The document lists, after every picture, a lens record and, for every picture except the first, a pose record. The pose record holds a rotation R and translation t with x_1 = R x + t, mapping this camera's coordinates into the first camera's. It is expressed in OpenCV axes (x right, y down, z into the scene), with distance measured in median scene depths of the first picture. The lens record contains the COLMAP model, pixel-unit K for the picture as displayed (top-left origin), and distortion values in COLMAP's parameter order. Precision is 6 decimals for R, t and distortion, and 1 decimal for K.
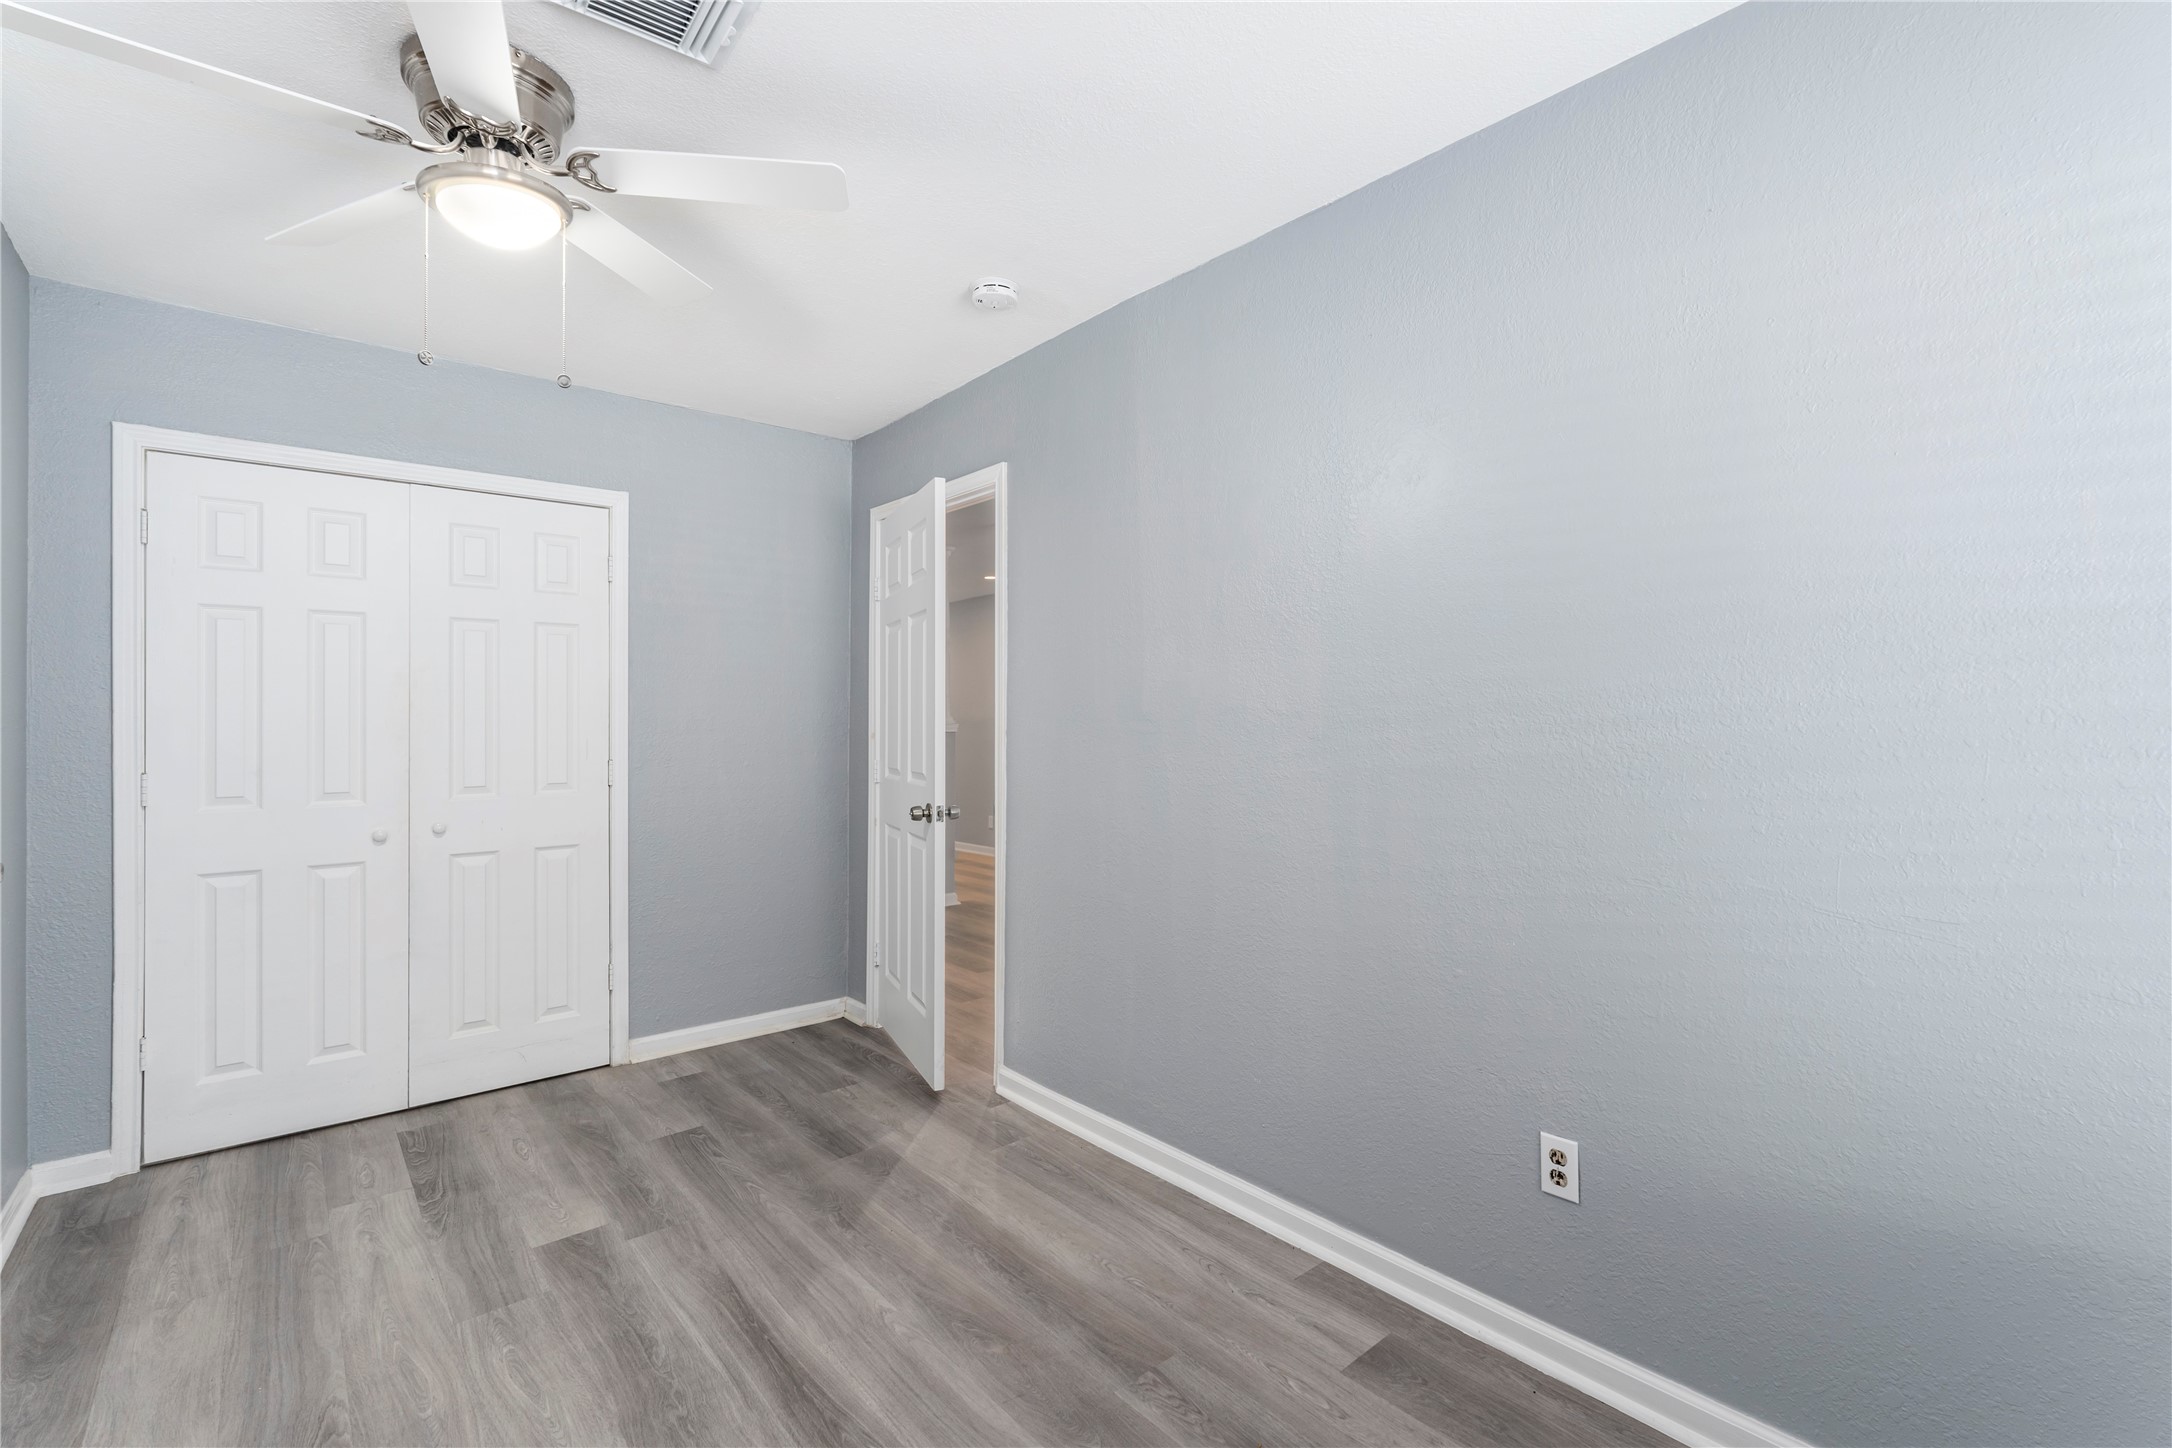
lens RADIAL K [[959.8, 0, 1090.5], [0, 959.8, 724.6], [0, 0, 1]] dist [0.001784, -0.001424]
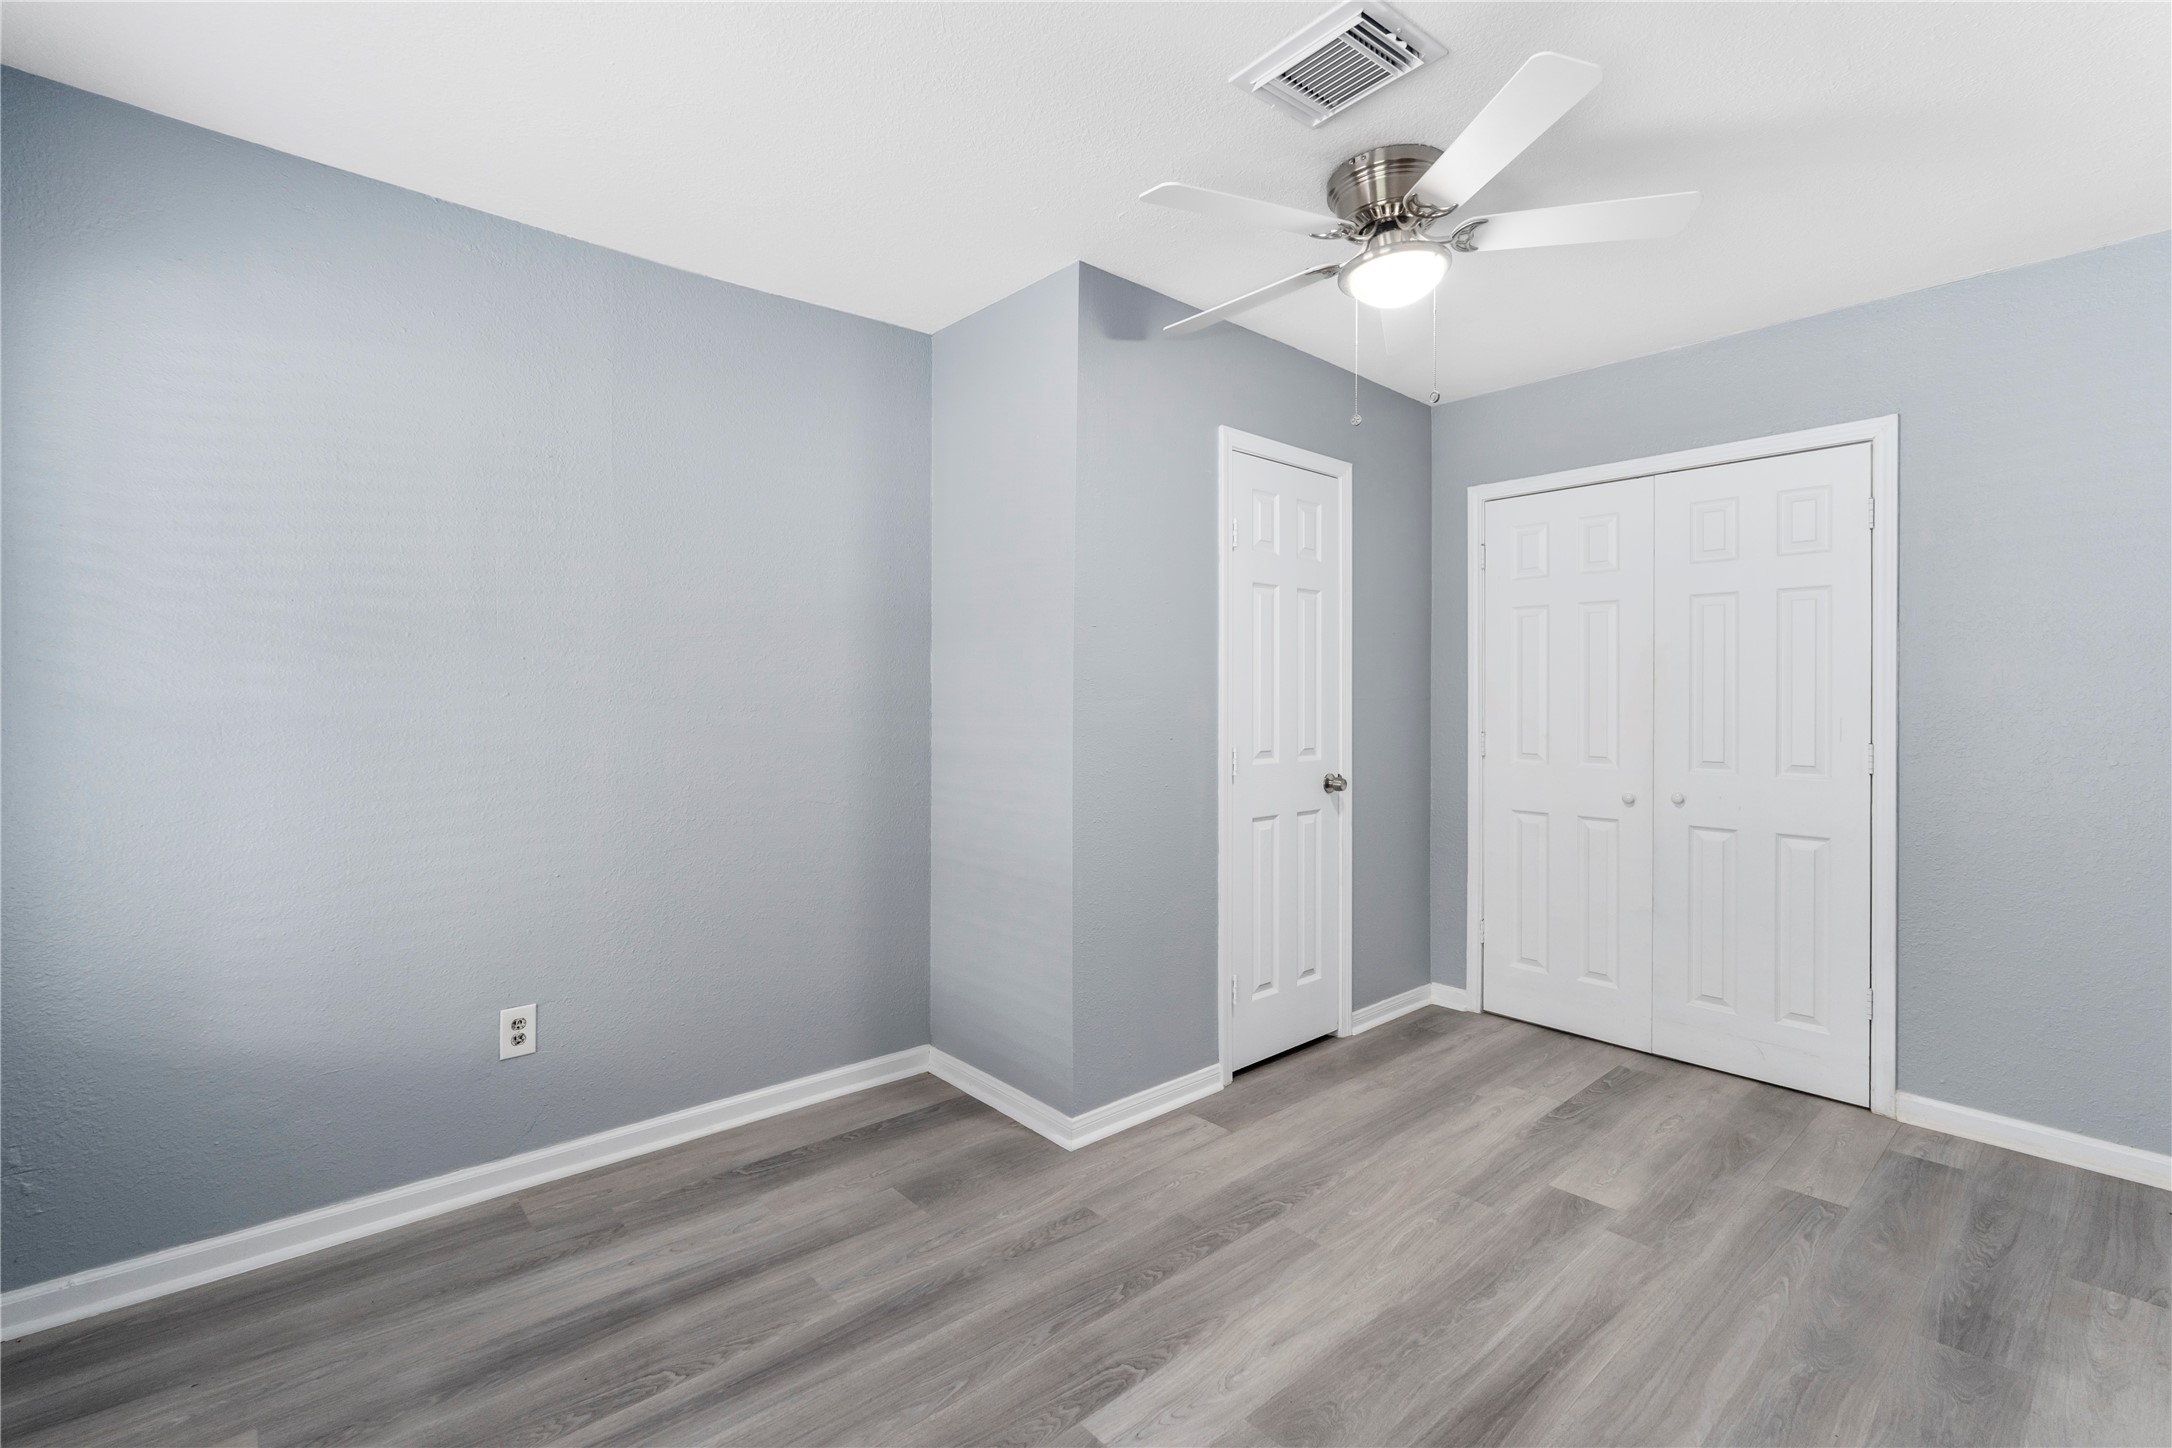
lens RADIAL K [[959.8, 0, 1082.6], [0, 959.8, 706.9], [0, 0, 1]] dist [0.001784, -0.001424]
pose [[0.016337, 0.016112, -0.999737, 0.401973], [-0.006128, 0.999853, 0.016013, -0.005021], [0.999848, 0.005865, 0.016434, 0.381202]]
